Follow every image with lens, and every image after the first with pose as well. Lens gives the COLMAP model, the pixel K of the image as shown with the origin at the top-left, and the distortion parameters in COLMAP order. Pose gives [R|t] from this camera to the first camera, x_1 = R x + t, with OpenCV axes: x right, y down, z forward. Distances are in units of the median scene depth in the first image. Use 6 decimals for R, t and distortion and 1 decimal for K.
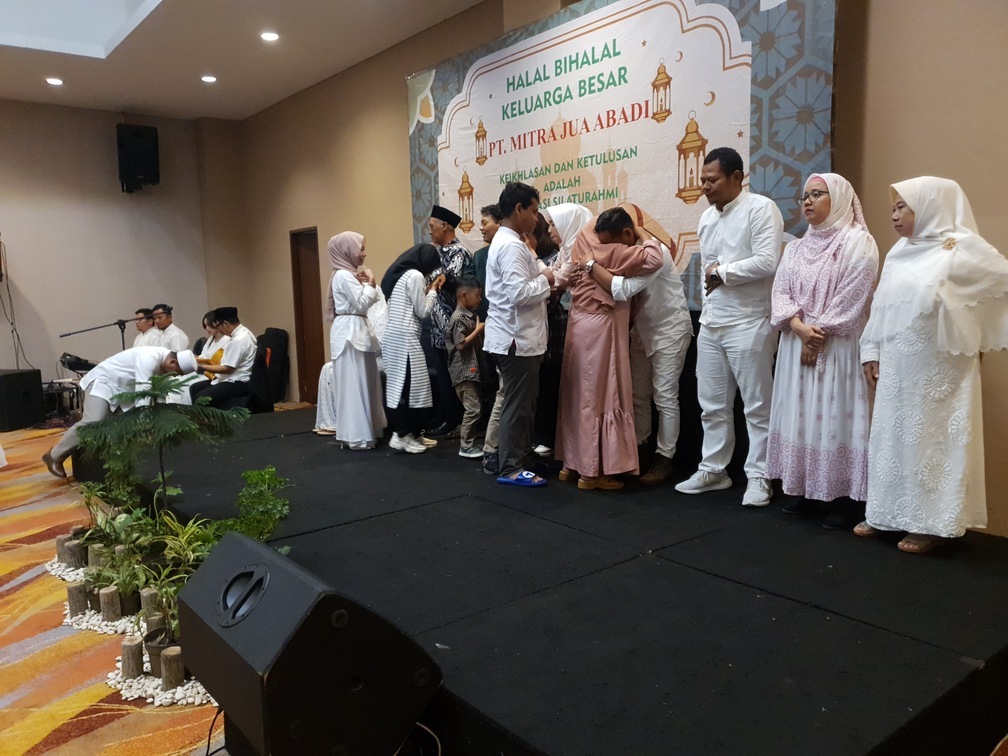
lens RADIAL K [[788.9, 0, 505.0], [0, 788.9, 396.2], [0, 0, 1]] dist [0.012599, 0.003205]
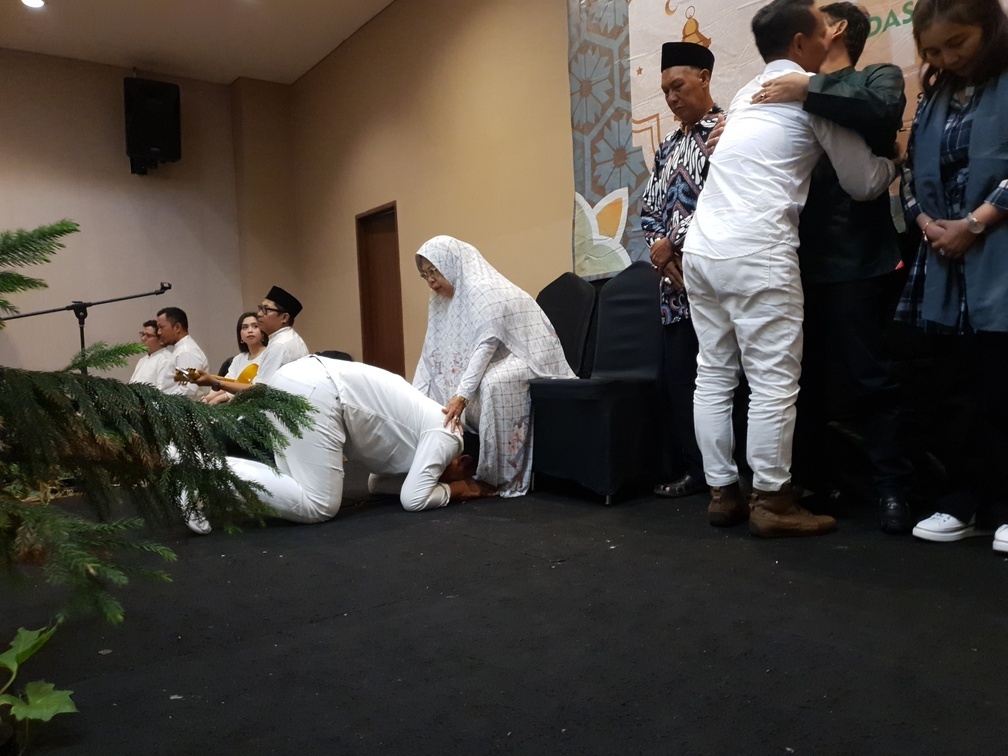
lens RADIAL K [[788.9, 0, 521.8], [0, 788.9, 383.1], [0, 0, 1]] dist [0.012599, 0.003205]
pose [[0.999277, -0.017227, -0.033887, -0.168925], [0.014028, 0.995617, -0.092469, 0.022780], [0.035332, 0.091927, 0.995139, 0.514962]]
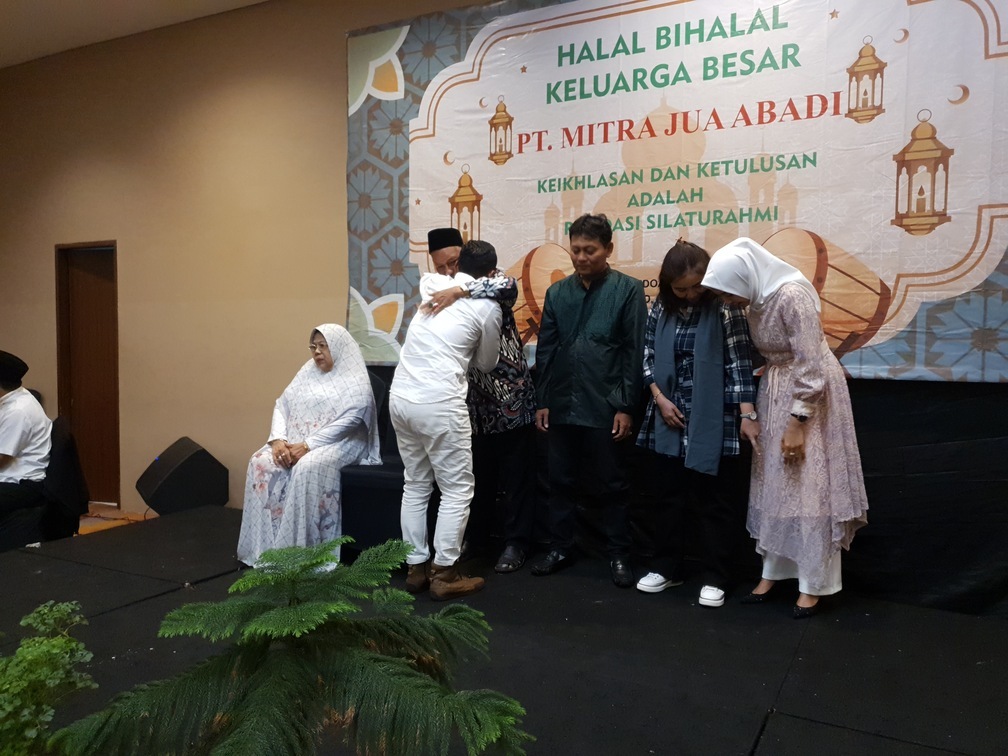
lens RADIAL K [[788.9, 0, 518.3], [0, 788.9, 382.4], [0, 0, 1]] dist [0.012599, 0.003205]
pose [[0.913258, 0.010976, 0.407233, -0.318474], [0.024095, 0.996432, -0.080891, -0.046034], [-0.406668, 0.083686, 0.909735, 0.398442]]
